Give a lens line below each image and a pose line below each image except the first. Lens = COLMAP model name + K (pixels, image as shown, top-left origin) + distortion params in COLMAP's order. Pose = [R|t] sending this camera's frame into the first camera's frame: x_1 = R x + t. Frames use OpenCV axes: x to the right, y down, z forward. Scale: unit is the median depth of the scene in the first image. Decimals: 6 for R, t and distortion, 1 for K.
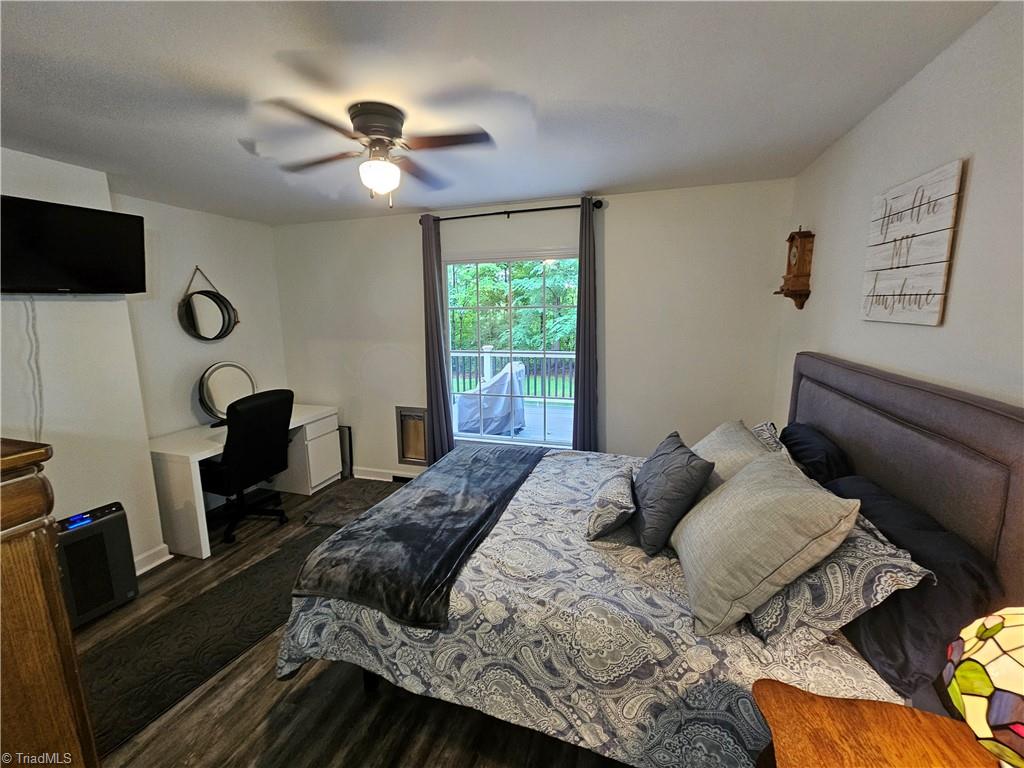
lens RADIAL K [[411.2, 0, 512.0], [0, 411.2, 384.0], [0, 0, 1]] dist [0.001963, 0.000258]
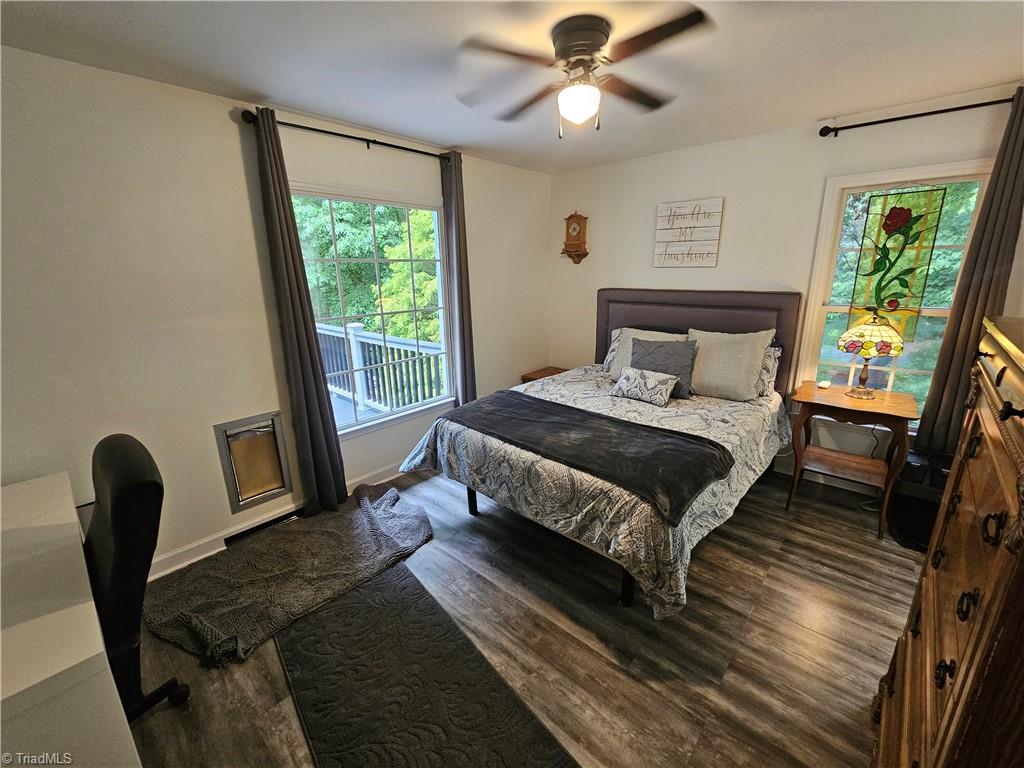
lens RADIAL K [[411.2, 0, 512.0], [0, 411.2, 384.0], [0, 0, 1]] dist [0.001963, 0.000258]
pose [[0.431729, -0.234009, 0.871120, -1.237512], [0.171613, 0.969430, 0.175367, -0.070192], [-0.885528, 0.073785, 0.458690, 0.696214]]
